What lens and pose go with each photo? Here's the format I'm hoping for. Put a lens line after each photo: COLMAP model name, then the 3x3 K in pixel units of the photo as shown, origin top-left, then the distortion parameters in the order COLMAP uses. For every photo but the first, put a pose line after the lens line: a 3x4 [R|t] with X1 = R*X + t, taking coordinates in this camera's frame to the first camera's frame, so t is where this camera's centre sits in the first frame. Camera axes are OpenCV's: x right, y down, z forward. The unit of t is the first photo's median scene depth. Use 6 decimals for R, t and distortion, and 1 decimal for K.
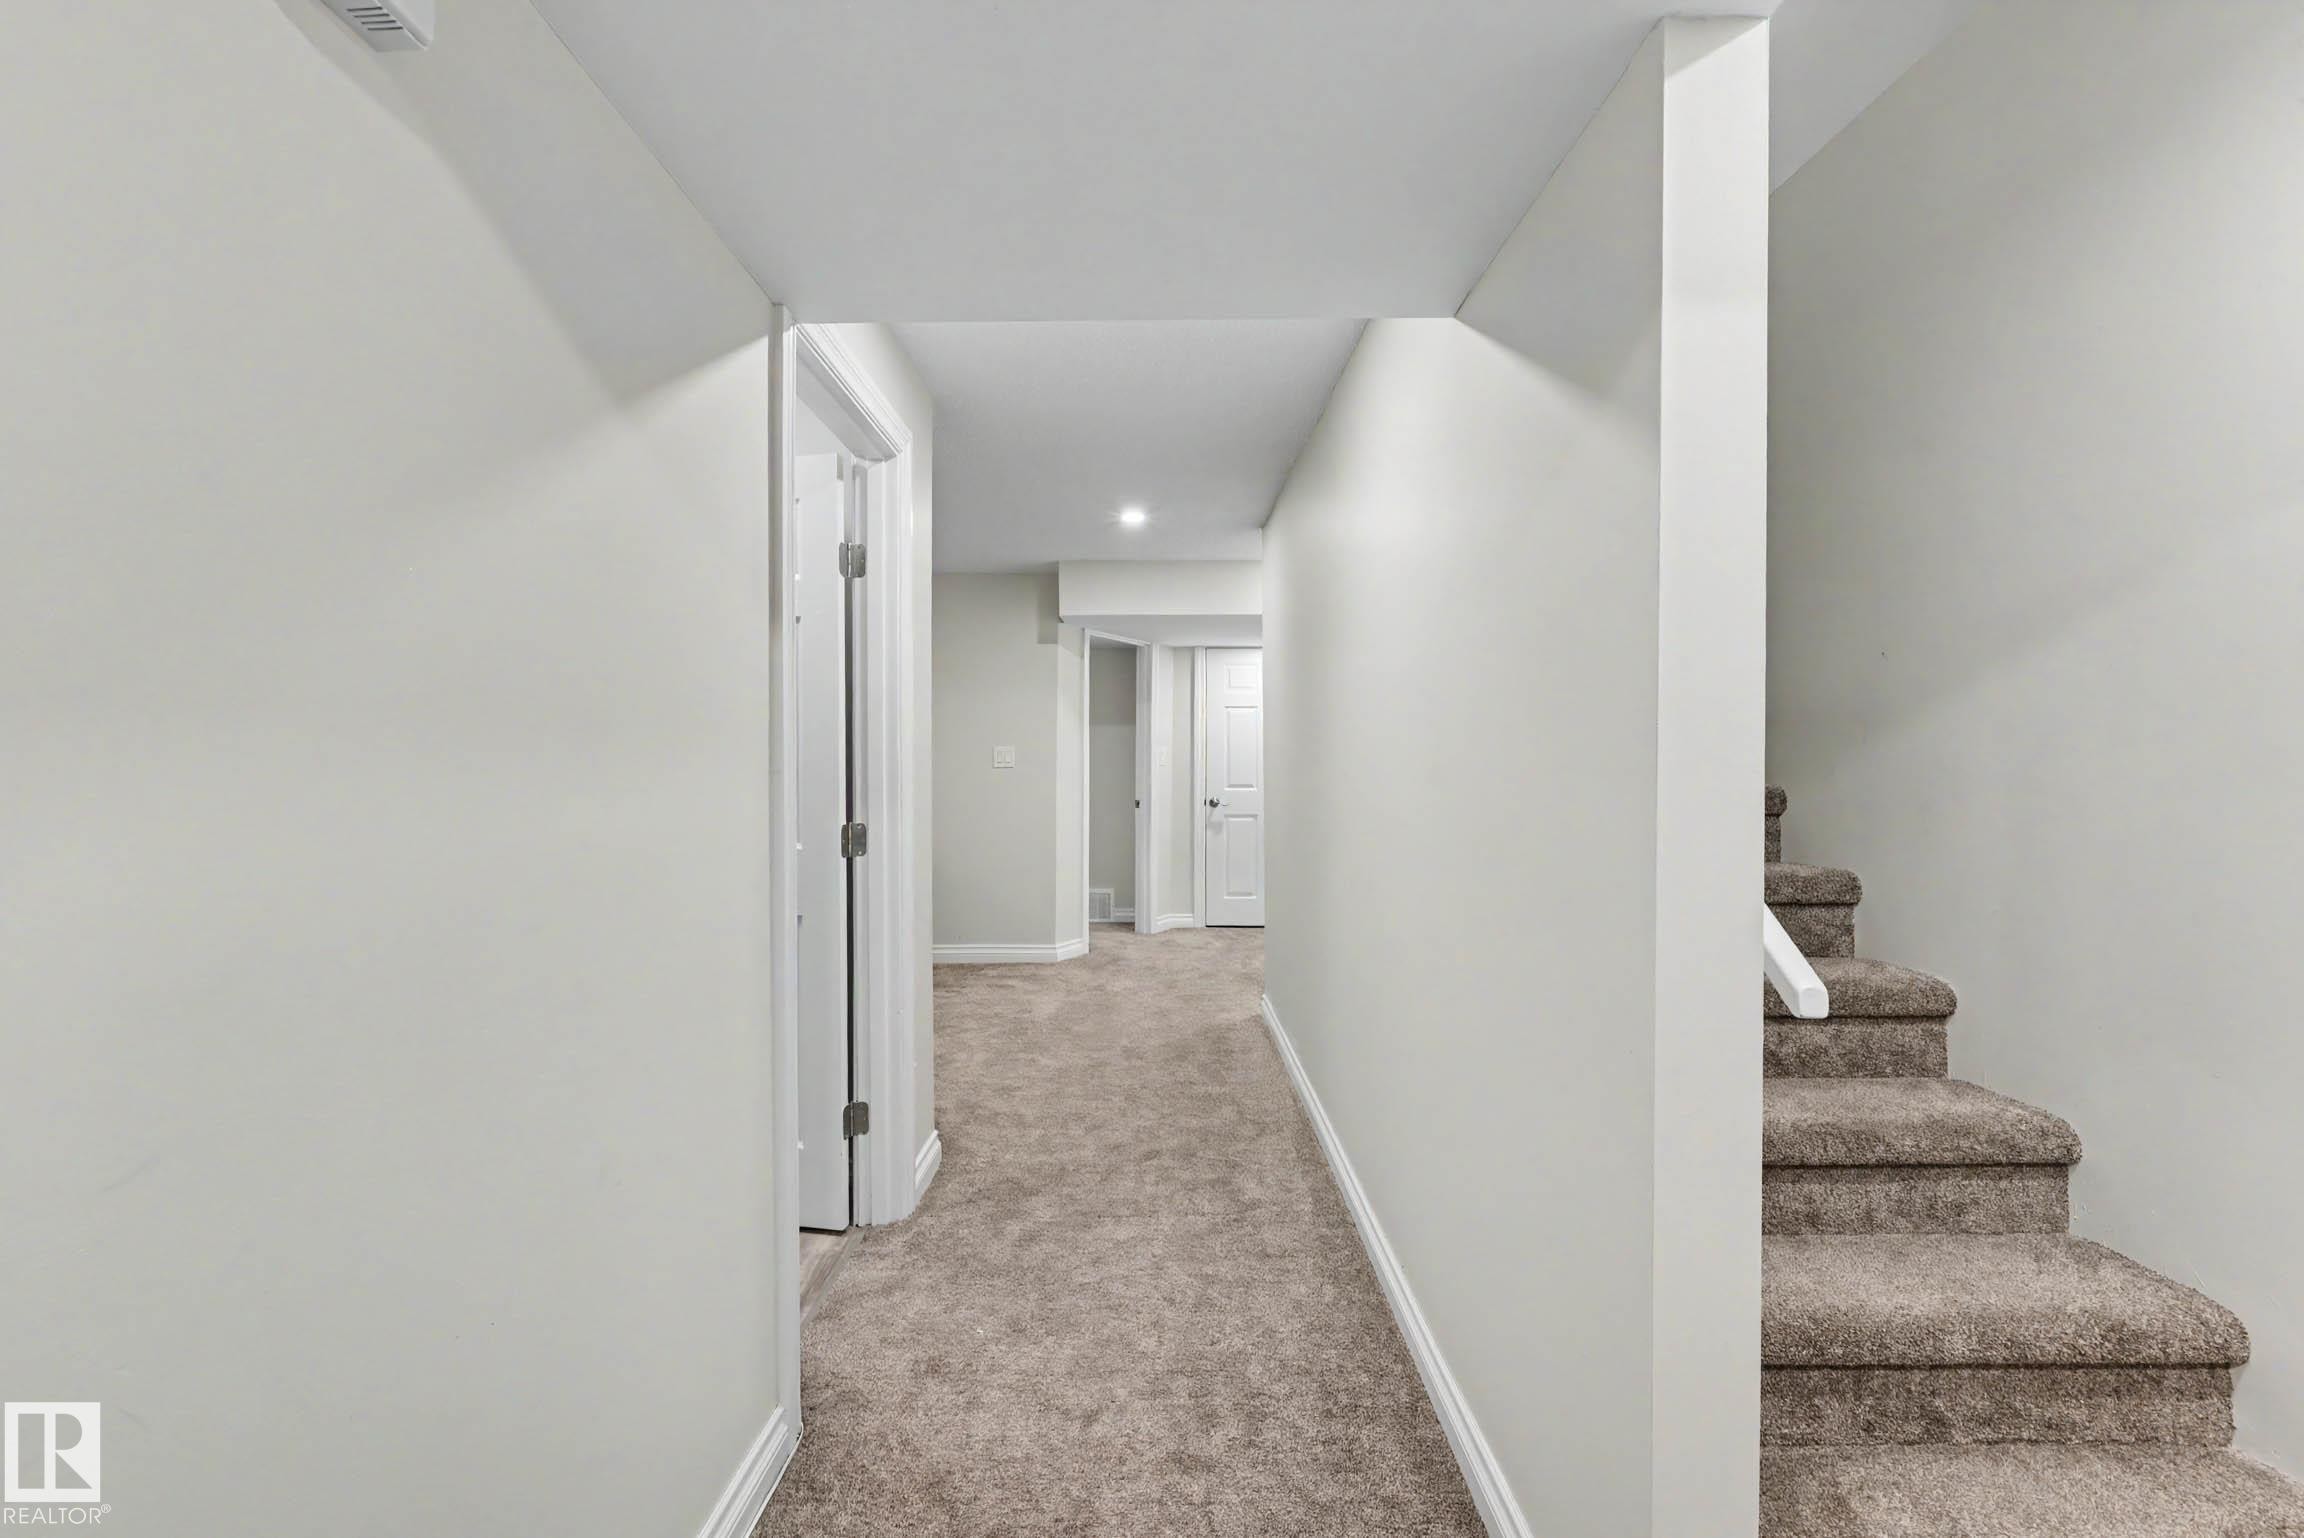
lens RADIAL K [[963.9, 0, 1152.0], [0, 963.9, 769.0], [0, 0, 1]] dist [0.011836, -0.000127]
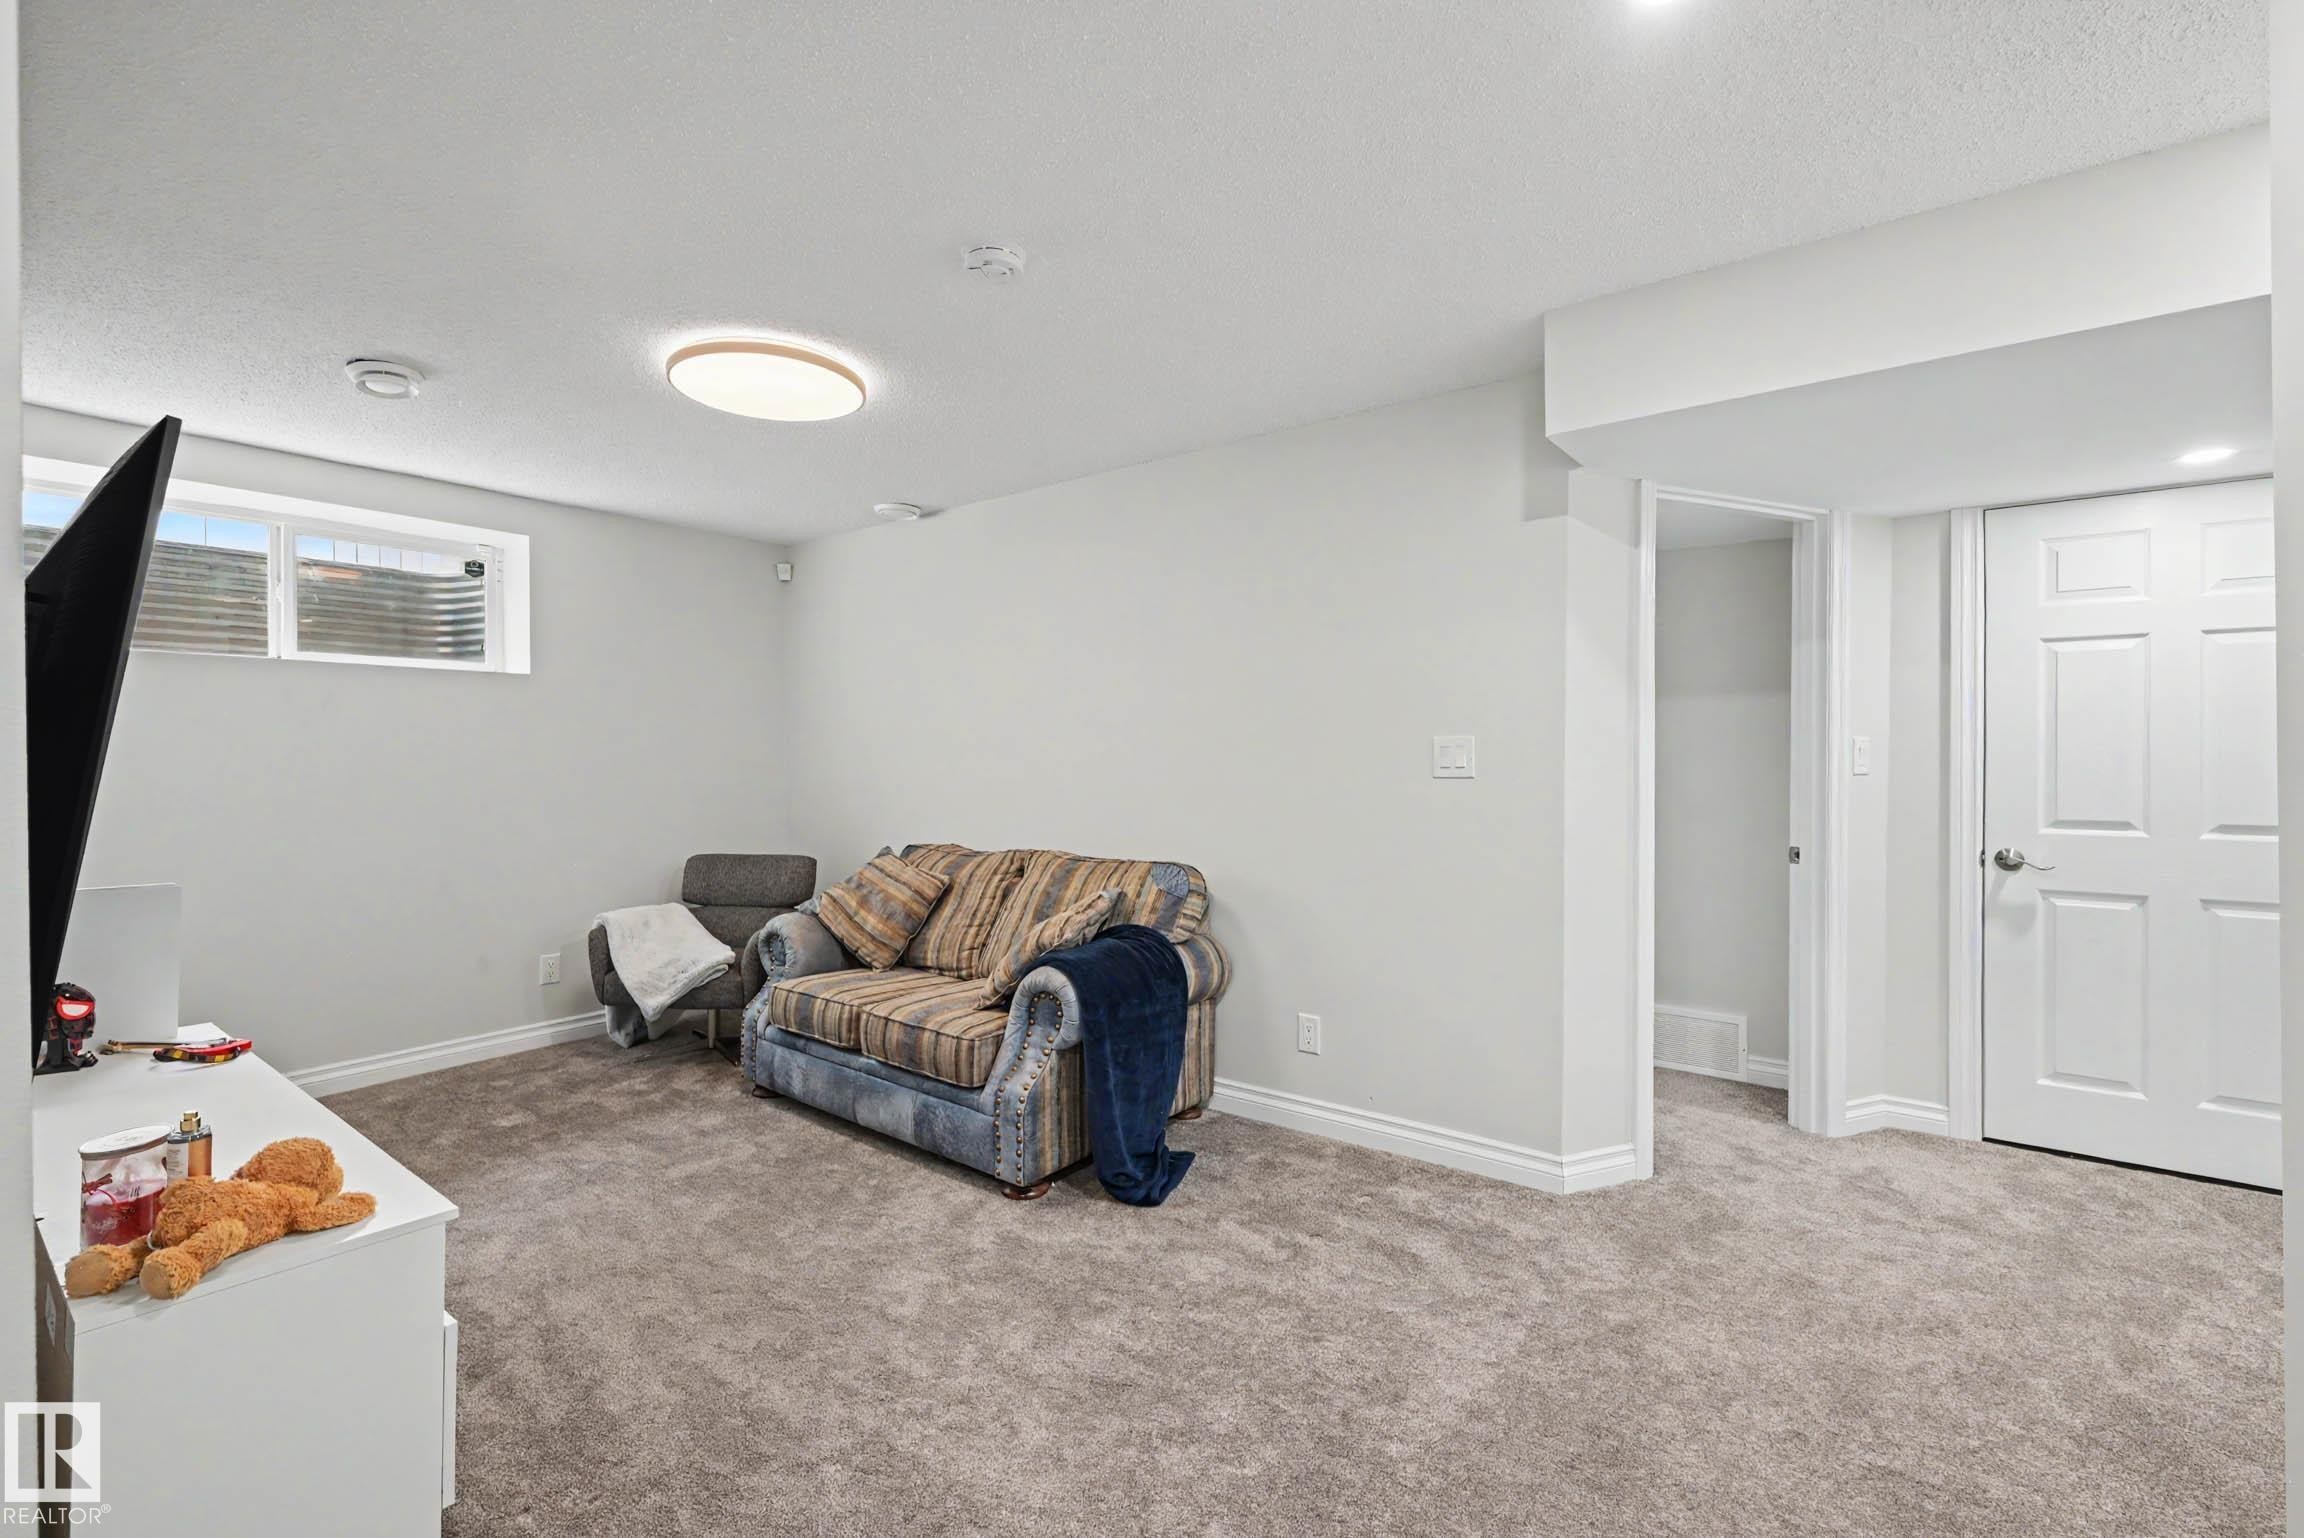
lens RADIAL K [[963.9, 0, 1152.0], [0, 963.9, 769.0], [0, 0, 1]] dist [0.011836, -0.000127]
pose [[0.798035, 0.005443, -0.602587, 0.053080], [-0.007315, 0.999973, -0.000655, -0.010334], [0.602567, 0.004931, 0.798053, 1.109031]]
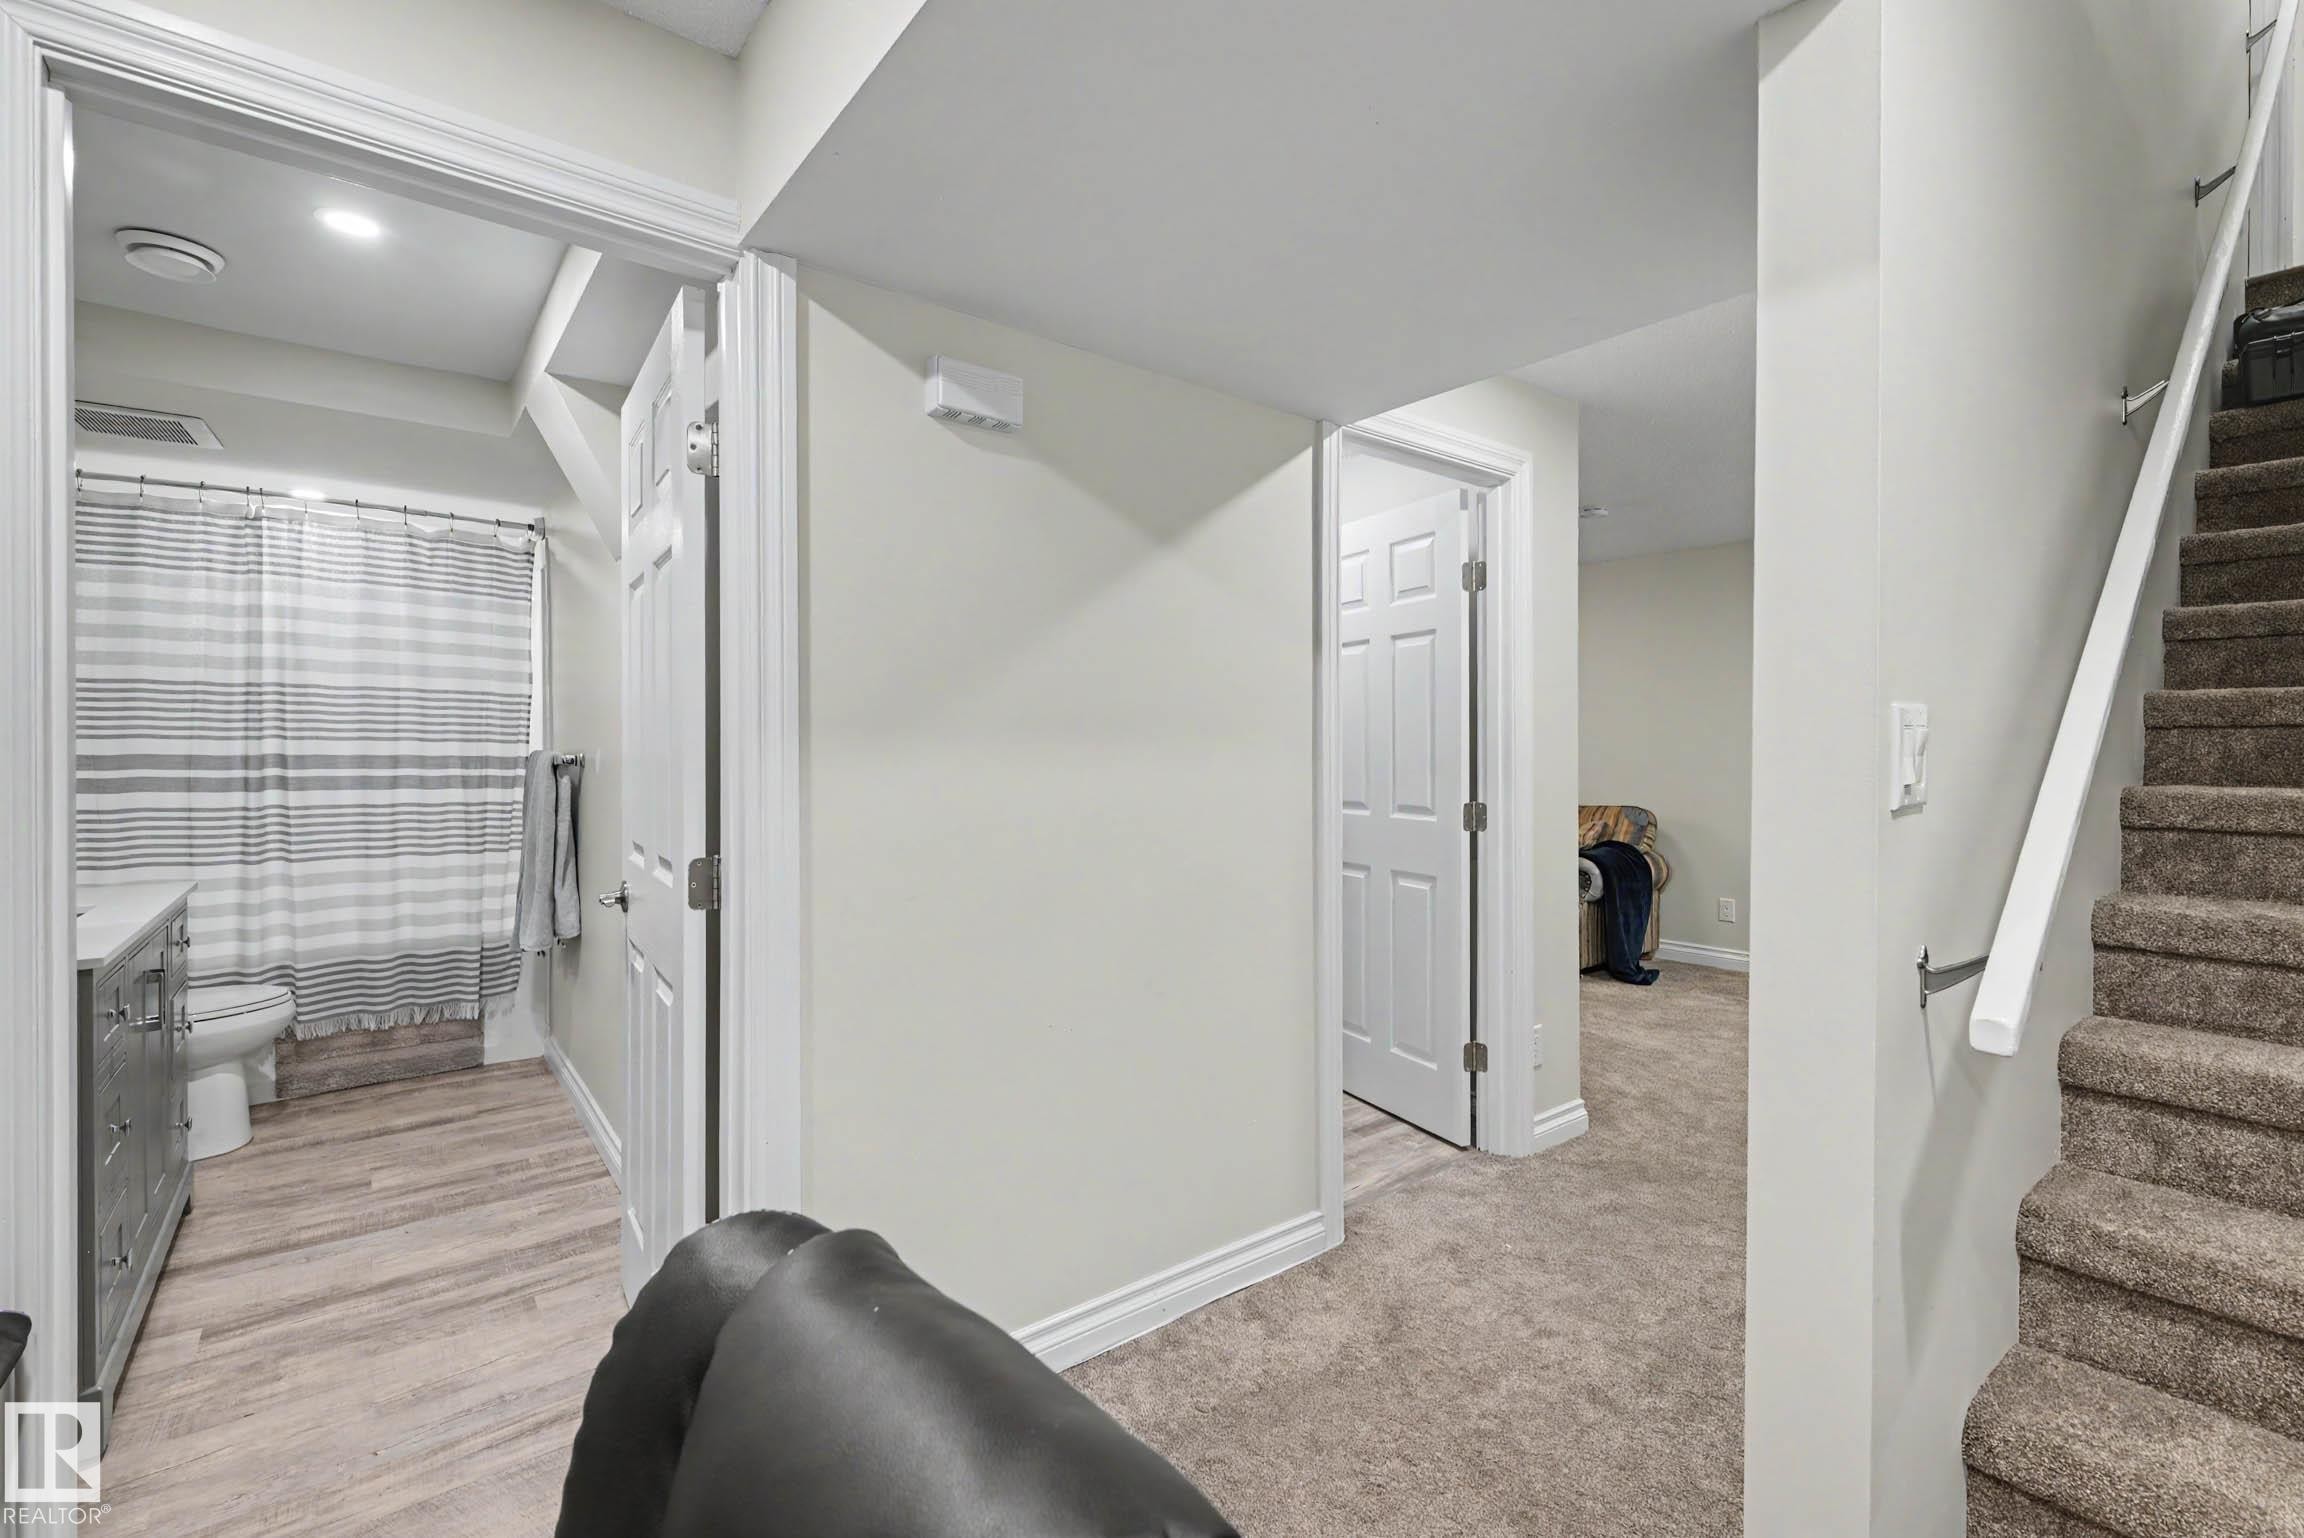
lens RADIAL K [[1017.5, 0, 1153.9], [0, 1017.5, 758.7], [0, 0, 1]] dist [-0.001401, -0.000889]
pose [[0.622844, 0.011018, -0.782268, 0.394071], [-0.008629, 0.999937, 0.007213, -0.001166], [0.782298, 0.002258, 0.622900, -0.063110]]
